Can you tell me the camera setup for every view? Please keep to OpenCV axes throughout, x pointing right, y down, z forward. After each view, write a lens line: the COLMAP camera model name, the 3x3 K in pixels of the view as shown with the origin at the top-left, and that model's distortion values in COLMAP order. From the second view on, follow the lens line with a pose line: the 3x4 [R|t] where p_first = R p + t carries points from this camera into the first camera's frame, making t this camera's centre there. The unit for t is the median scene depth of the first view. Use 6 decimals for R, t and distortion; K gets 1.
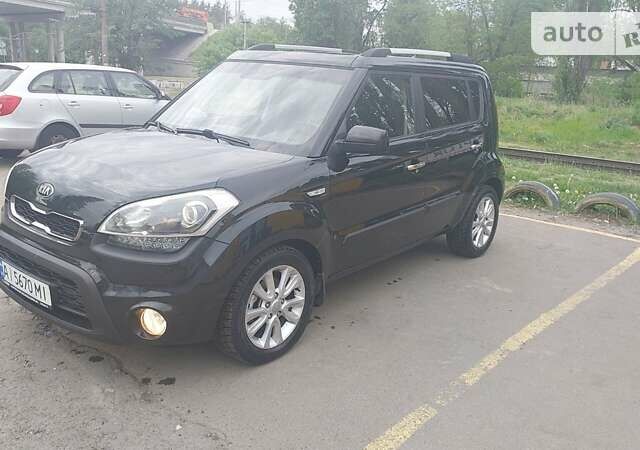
lens RADIAL K [[570.2, 0, 320.0], [0, 570.2, 225.0], [0, 0, 1]] dist [0.113942, -0.179562]
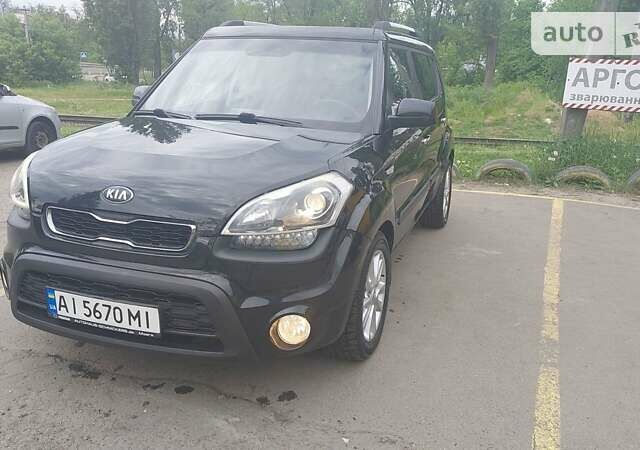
lens RADIAL K [[570.2, 0, 320.0], [0, 570.2, 225.0], [0, 0, 1]] dist [0.113942, -0.179562]
pose [[0.939845, -0.117127, 0.320894, -0.434388], [0.112585, 0.993103, 0.032741, -0.011562], [-0.322515, 0.005356, 0.946549, 0.138136]]
